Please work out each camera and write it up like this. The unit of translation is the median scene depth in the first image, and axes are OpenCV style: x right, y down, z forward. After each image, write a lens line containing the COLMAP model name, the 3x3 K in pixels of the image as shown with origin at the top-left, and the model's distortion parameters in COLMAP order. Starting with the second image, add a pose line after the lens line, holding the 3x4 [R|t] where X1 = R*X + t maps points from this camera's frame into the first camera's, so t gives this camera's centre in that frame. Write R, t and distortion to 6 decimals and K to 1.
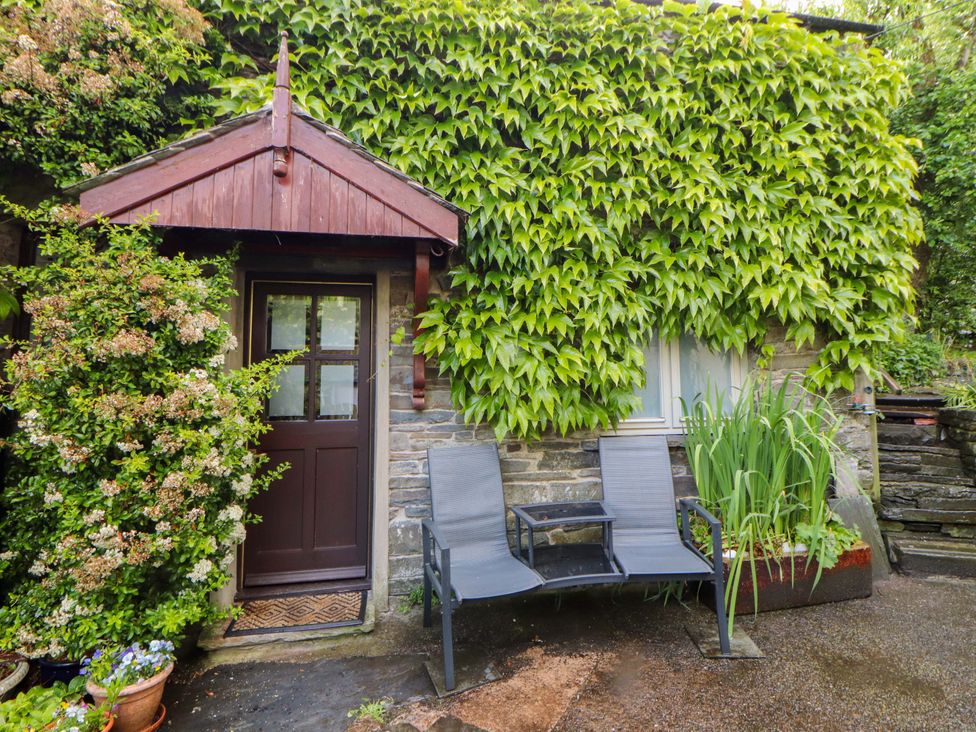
lens RADIAL K [[512.0, 0, 492.1], [0, 512.0, 351.9], [0, 0, 1]] dist [-0.002683, -0.002712]
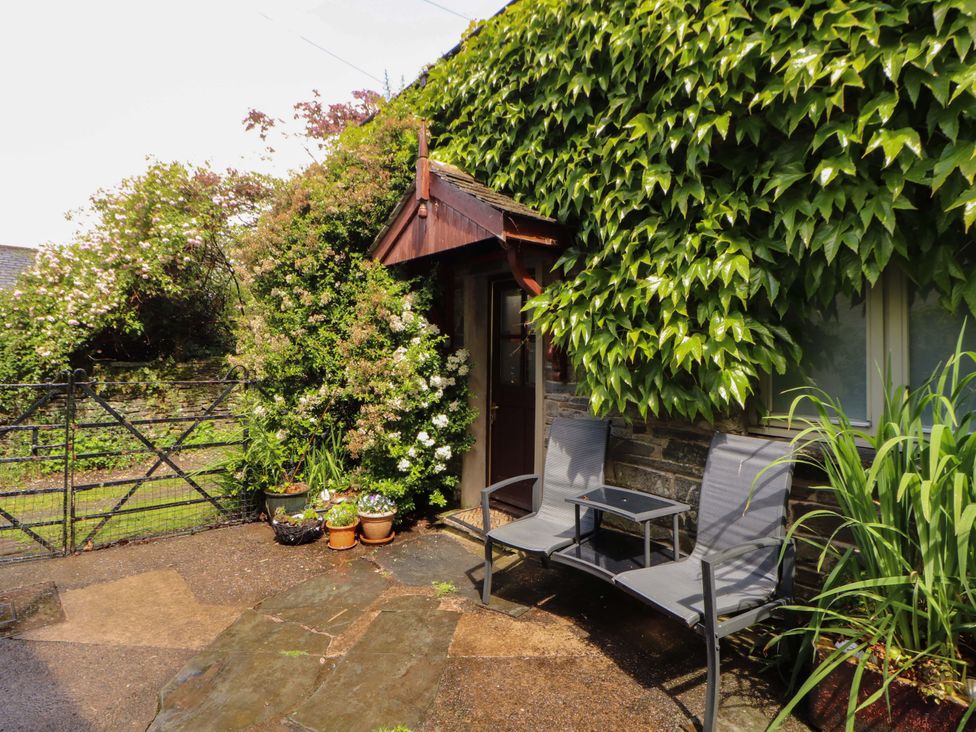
lens RADIAL K [[512.0, 0, 492.1], [0, 512.0, 351.9], [0, 0, 1]] dist [-0.002683, -0.002712]
pose [[0.476450, 0.010770, -0.879136, 0.769838], [0.040134, 0.998616, 0.033984, 0.003553], [0.878285, -0.051475, 0.475358, 0.342189]]
